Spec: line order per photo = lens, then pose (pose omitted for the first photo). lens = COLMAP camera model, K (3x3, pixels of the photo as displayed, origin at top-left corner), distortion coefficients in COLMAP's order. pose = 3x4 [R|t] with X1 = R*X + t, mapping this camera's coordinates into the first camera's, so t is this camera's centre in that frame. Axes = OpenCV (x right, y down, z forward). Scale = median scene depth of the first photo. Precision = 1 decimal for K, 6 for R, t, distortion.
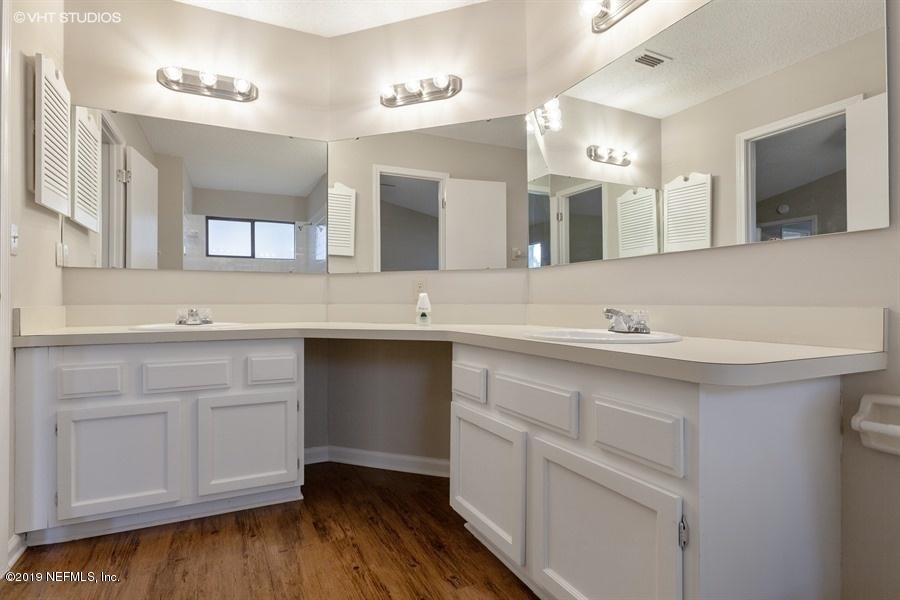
lens RADIAL K [[466.8, 0, 448.3], [0, 466.8, 302.2], [0, 0, 1]] dist [-0.003589, -0.000089]
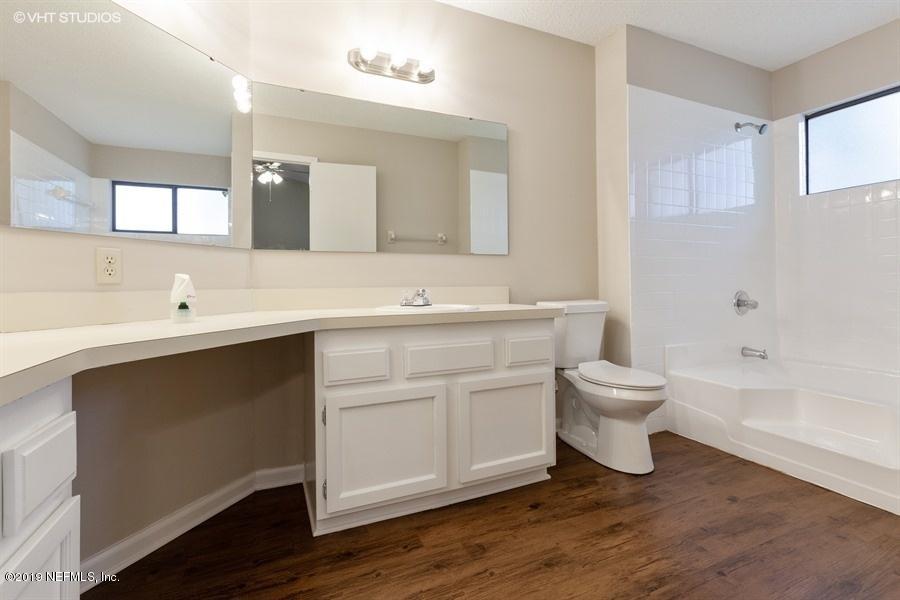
lens RADIAL K [[414.6, 0, 446.1], [0, 414.6, 281.2], [0, 0, 1]] dist [0.021783, -0.000213]
pose [[0.026534, 0.017686, 0.999491, -0.839556], [0.005455, 0.999826, -0.017837, 0.005904], [-0.999633, 0.005926, 0.026433, 0.783579]]
